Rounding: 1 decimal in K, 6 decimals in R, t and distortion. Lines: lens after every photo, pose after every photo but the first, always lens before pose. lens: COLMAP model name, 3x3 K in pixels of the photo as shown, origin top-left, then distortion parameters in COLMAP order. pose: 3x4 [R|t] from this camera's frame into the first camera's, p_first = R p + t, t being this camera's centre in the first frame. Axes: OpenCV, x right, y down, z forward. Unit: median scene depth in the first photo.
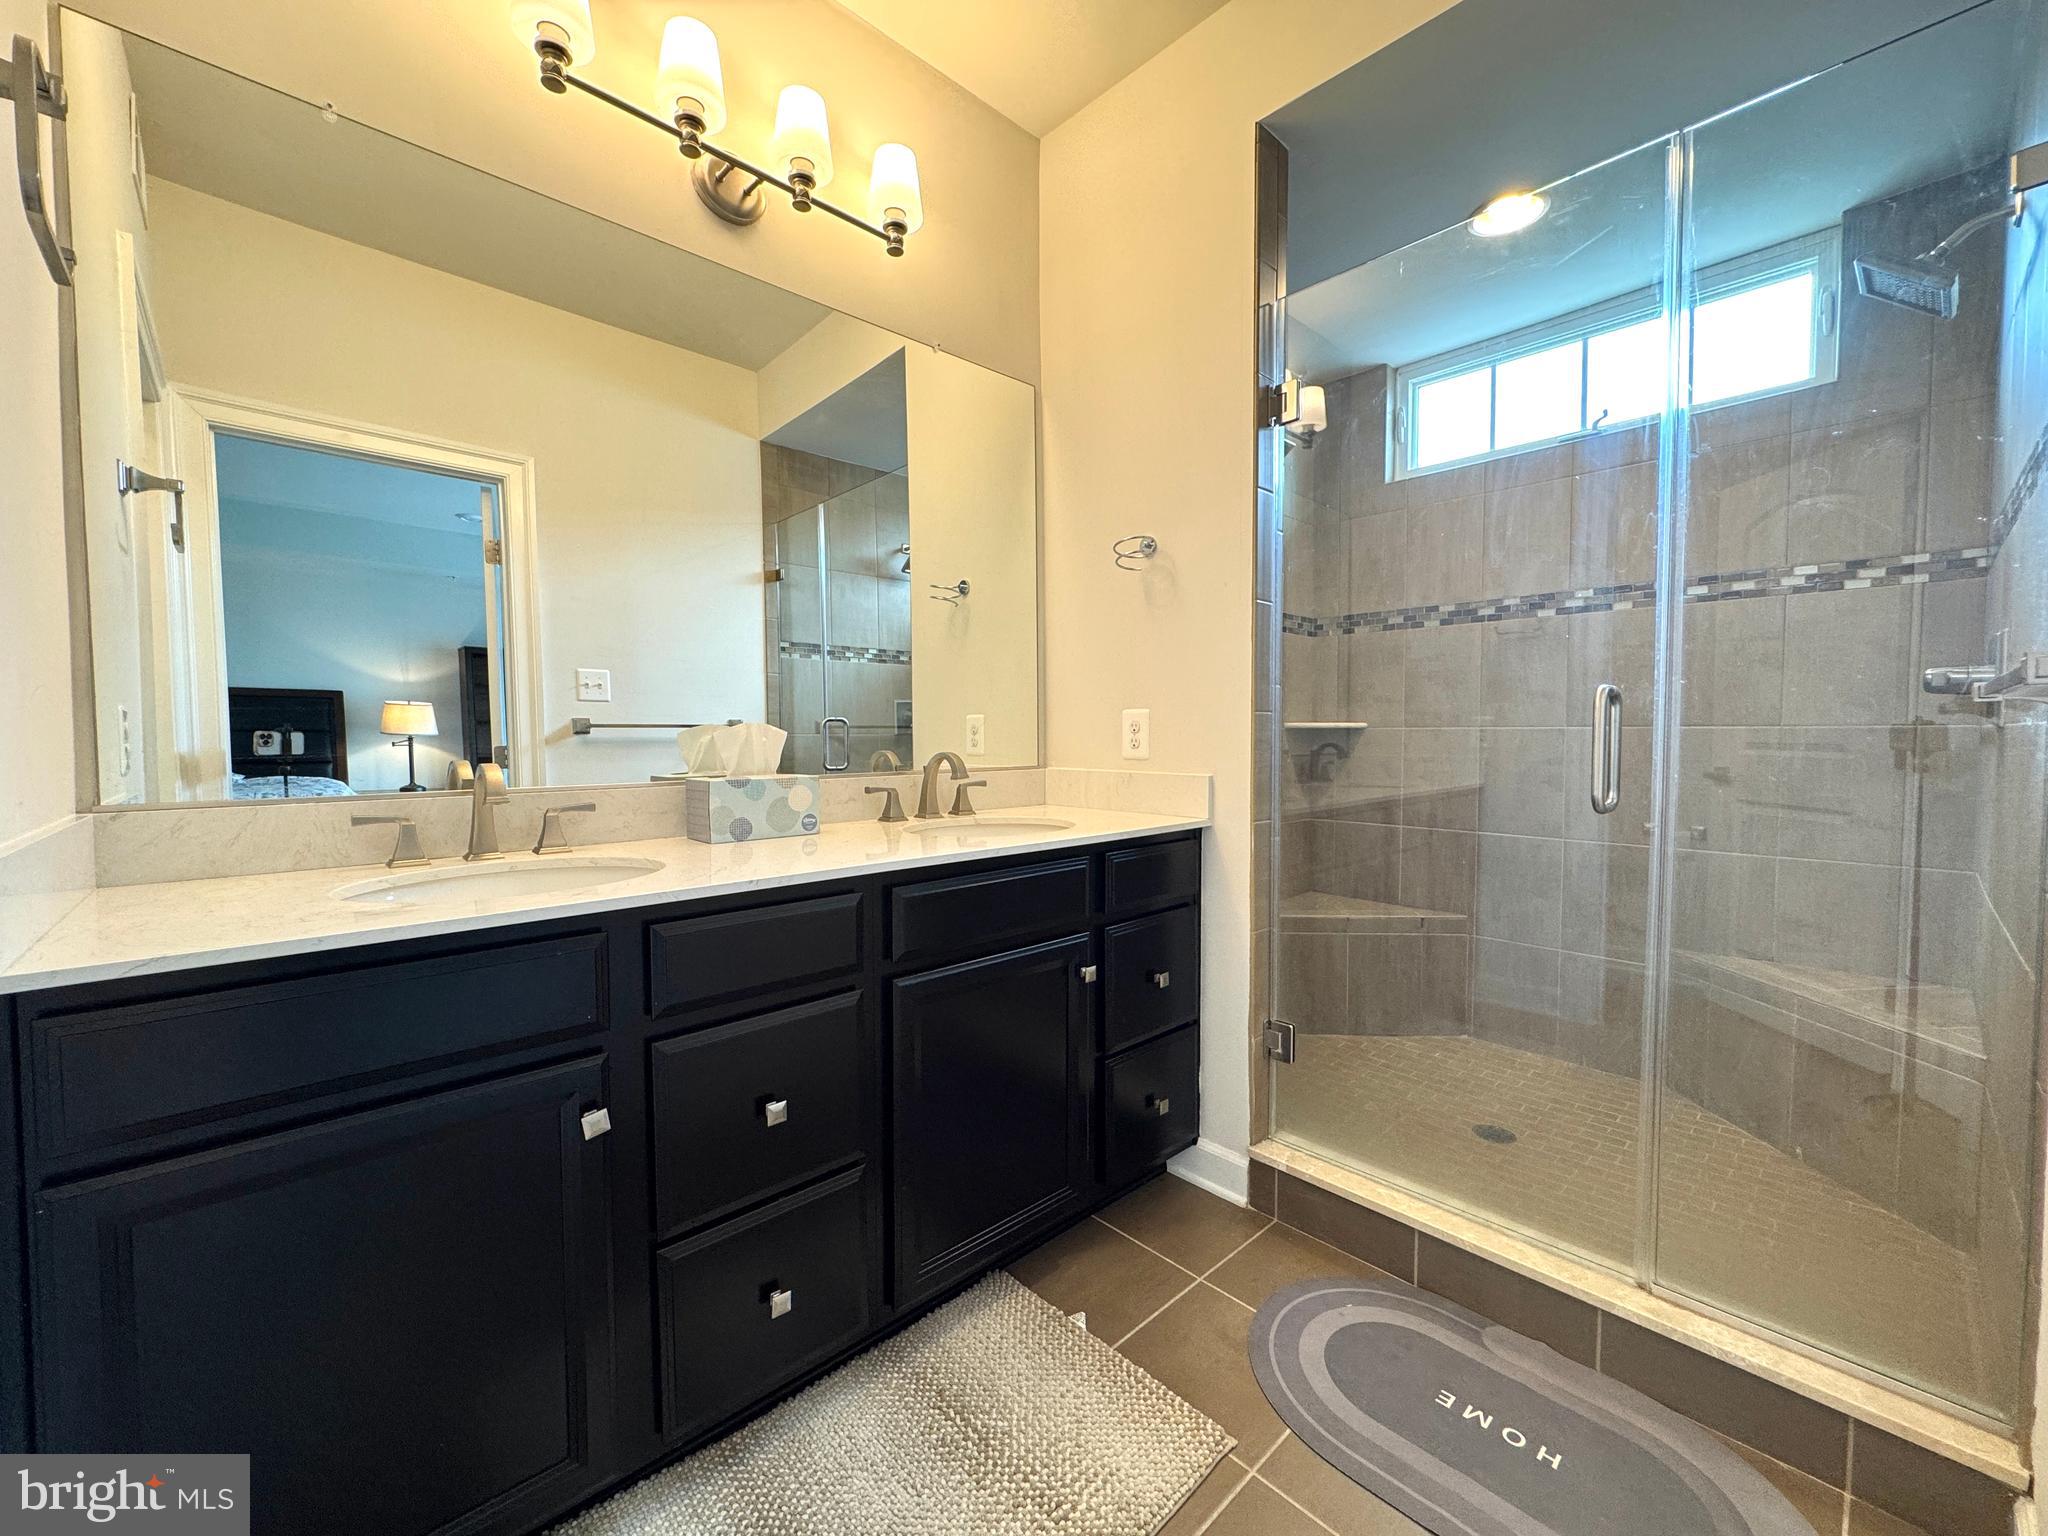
lens RADIAL K [[823.6, 0, 1030.2], [0, 823.6, 764.6], [0, 0, 1]] dist [-0.004082, 0.000809]
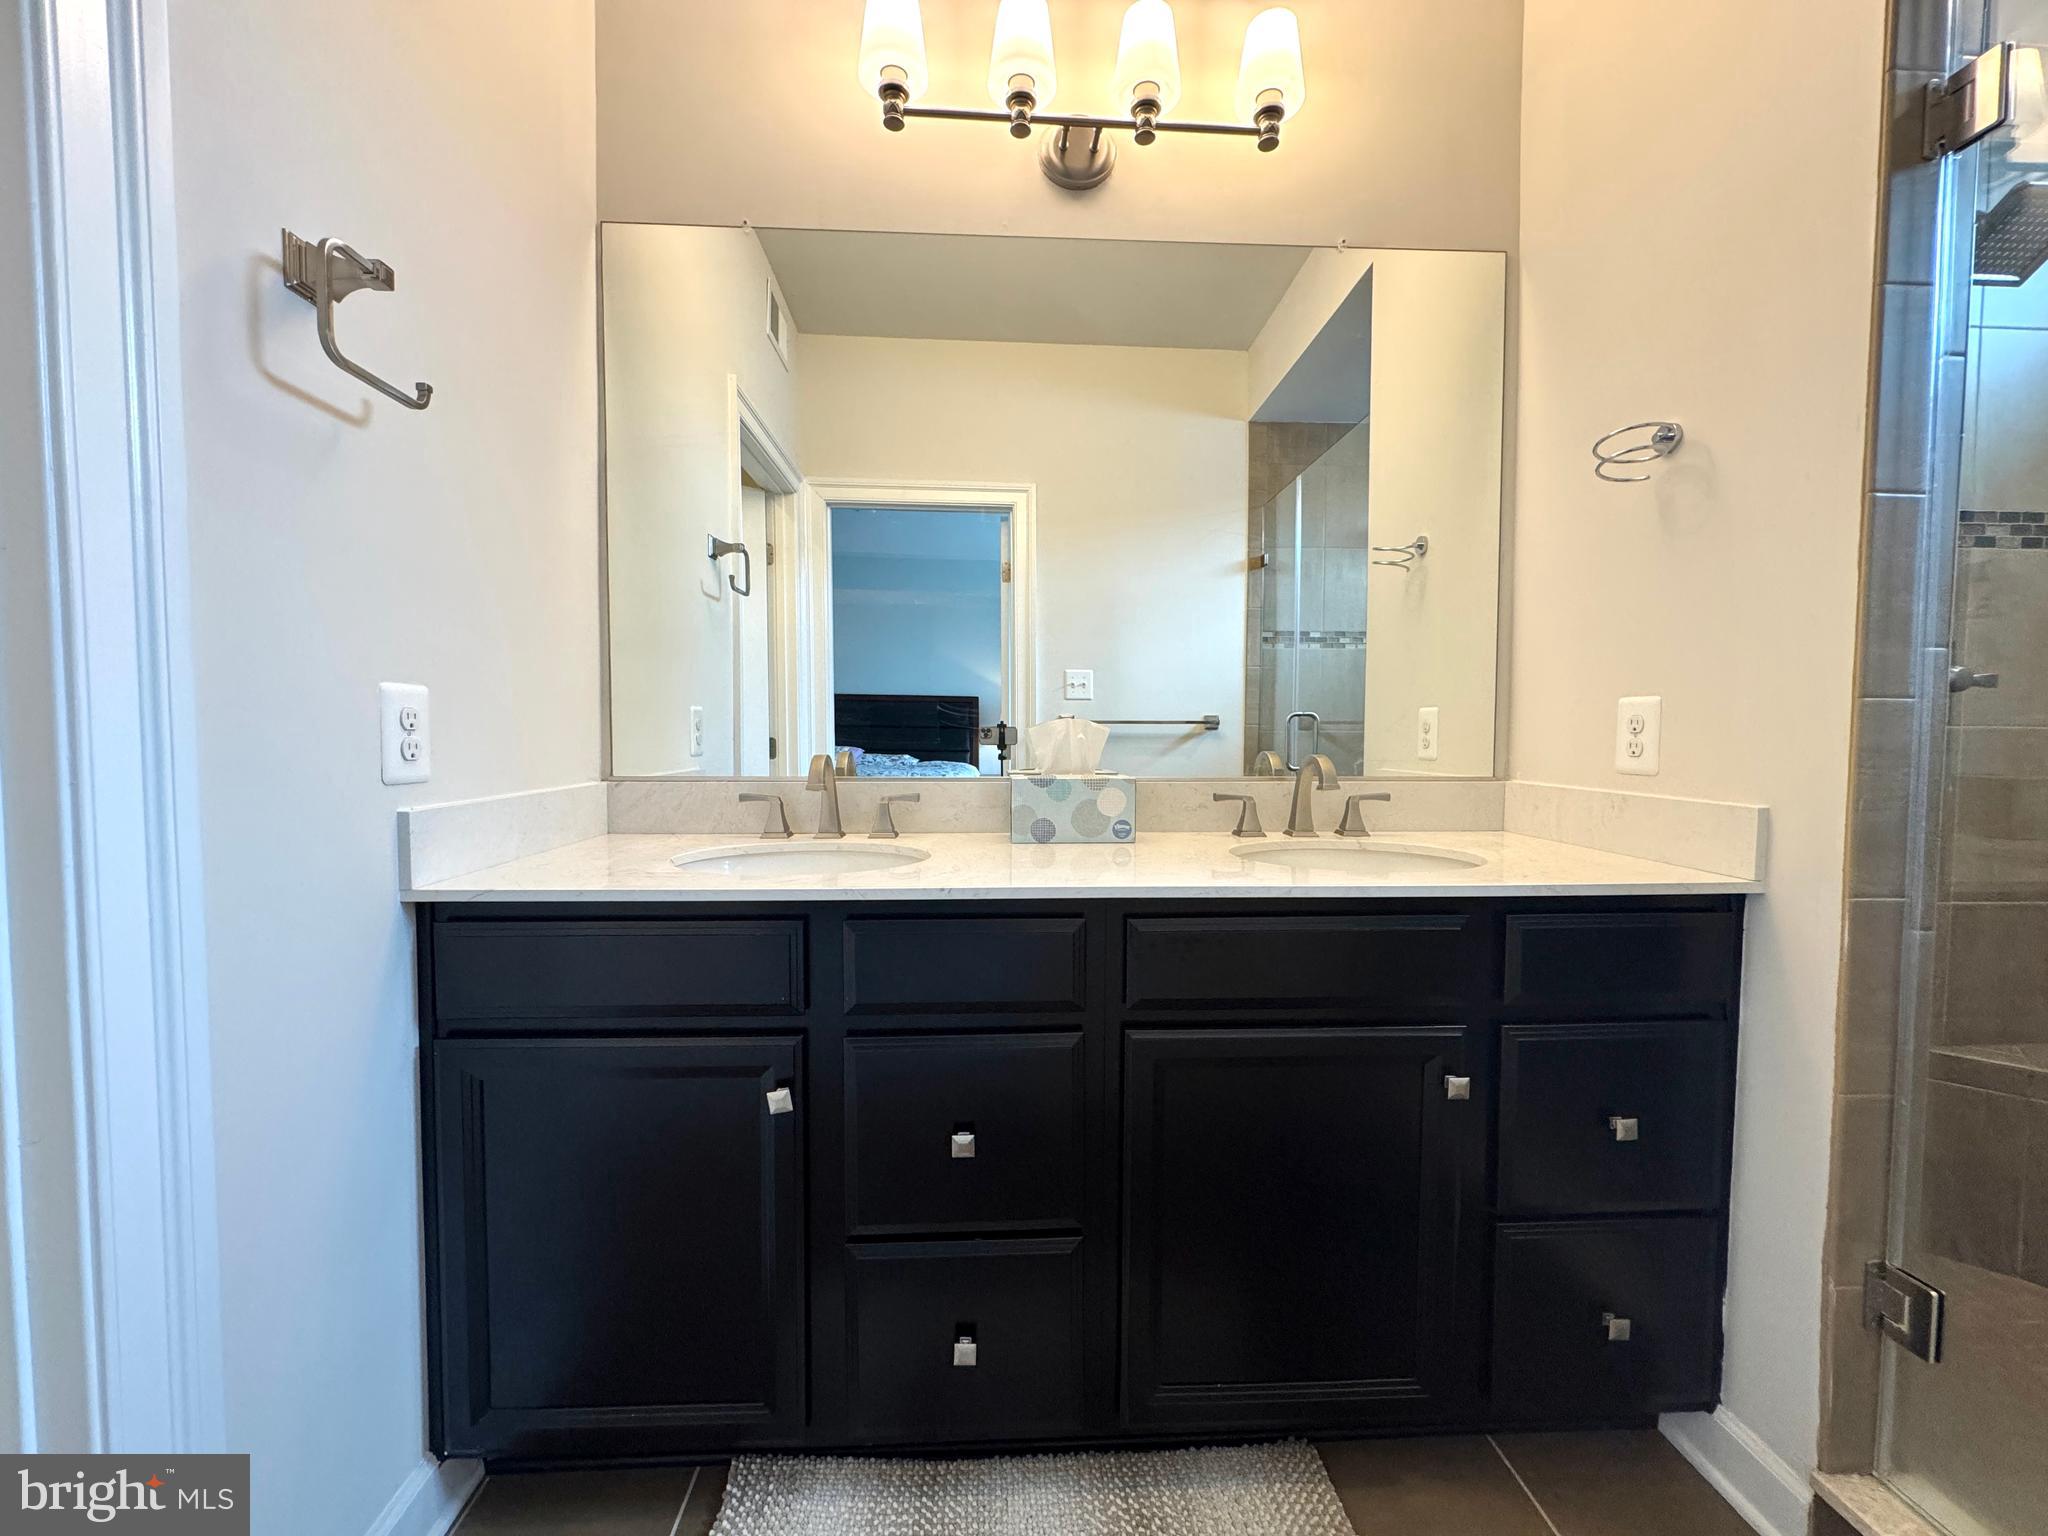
lens RADIAL K [[823.6, 0, 1029.9], [0, 823.6, 766.2], [0, 0, 1]] dist [-0.004082, 0.000809]
pose [[0.760120, 0.035527, -0.648811, 0.209364], [-0.032182, 0.999337, 0.017018, -0.009488], [0.648985, 0.007944, 0.760760, 0.225509]]
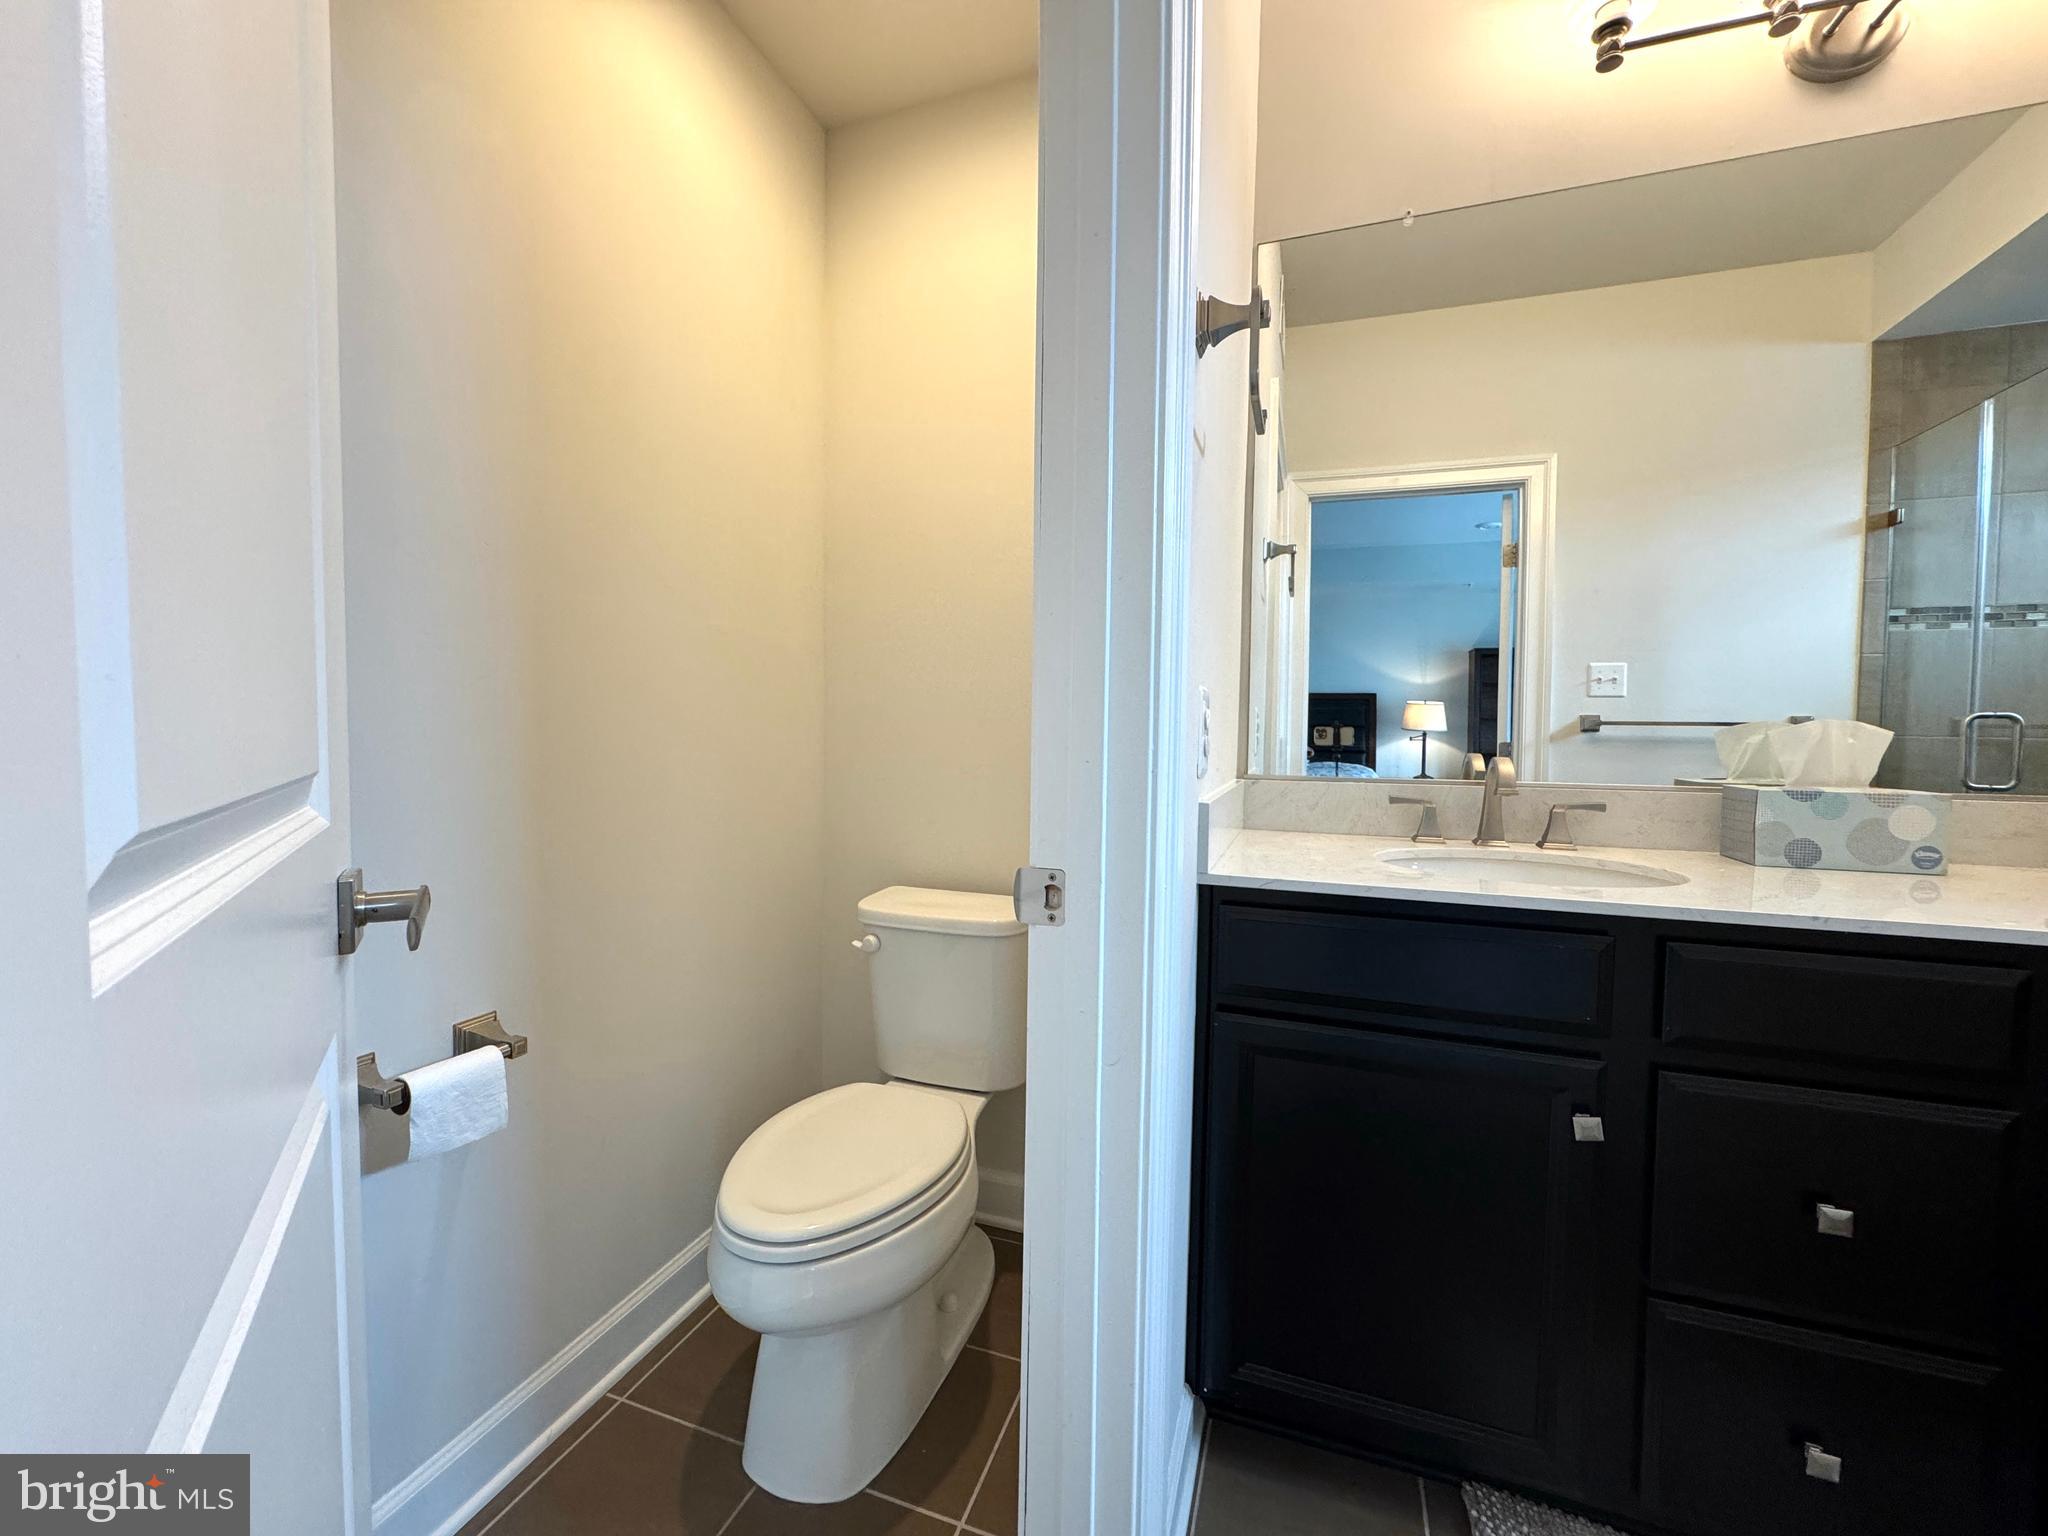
lens RADIAL K [[823.6, 0, 1013.0], [0, 823.6, 764.2], [0, 0, 1]] dist [-0.004082, 0.000809]
pose [[0.448096, 0.049337, -0.892623, 0.009112], [-0.047502, 0.998380, 0.031336, 0.003403], [0.892723, 0.028359, 0.449713, -0.034742]]
